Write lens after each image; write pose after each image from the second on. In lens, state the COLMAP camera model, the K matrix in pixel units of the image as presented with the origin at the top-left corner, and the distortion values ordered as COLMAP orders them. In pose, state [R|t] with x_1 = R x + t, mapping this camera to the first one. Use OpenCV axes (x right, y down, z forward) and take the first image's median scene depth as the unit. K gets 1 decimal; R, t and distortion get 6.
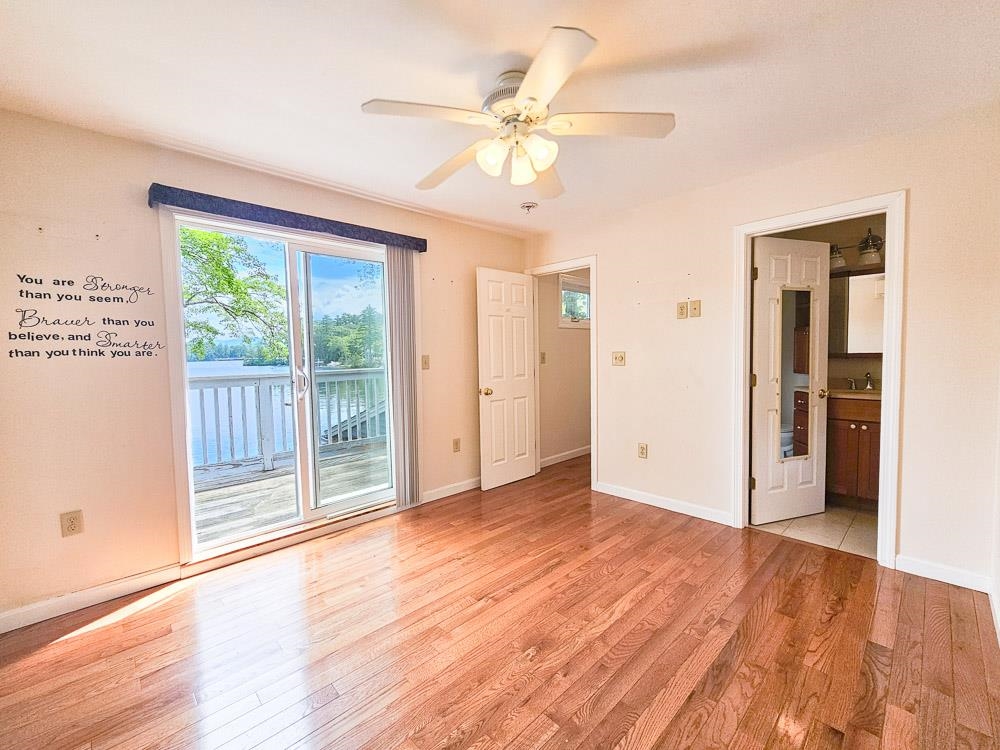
lens RADIAL K [[413.0, 0, 502.3], [0, 413.0, 376.3], [0, 0, 1]] dist [-0.001505, 0.000554]
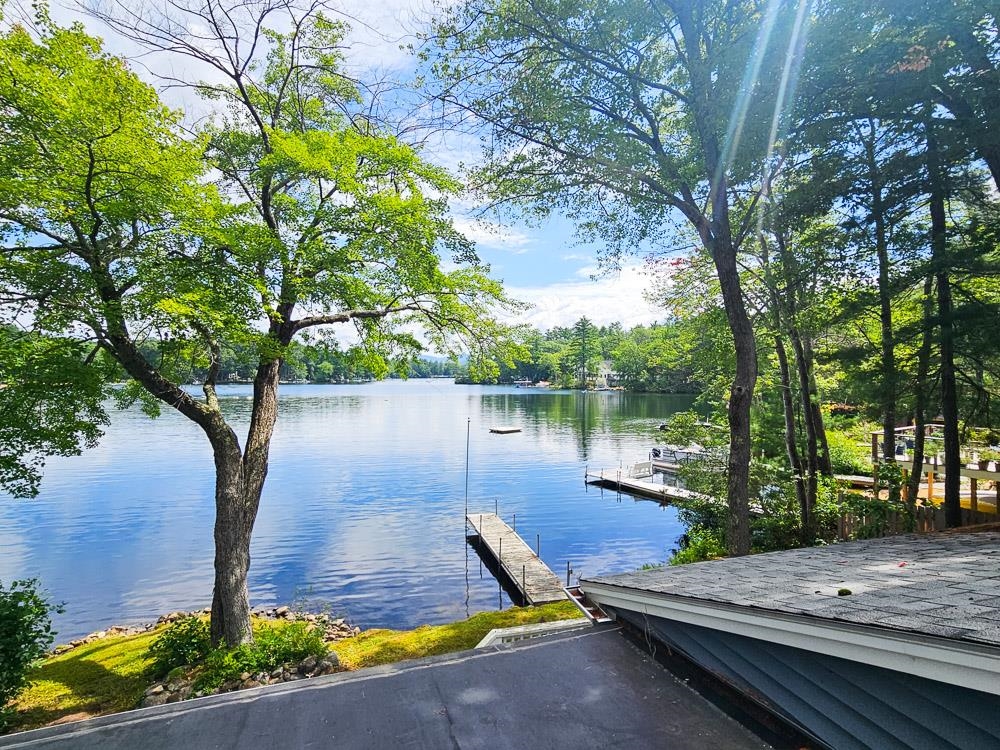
lens RADIAL K [[497.0, 0, 493.6], [0, 497.0, 374.7], [0, 0, 1]] dist [0.008930, -0.002738]
pose [[0.885454, 0.014903, -0.464488, -0.109906], [-0.038804, 0.998366, -0.041940, -0.017013], [0.463104, 0.055160, 0.884586, 0.202701]]
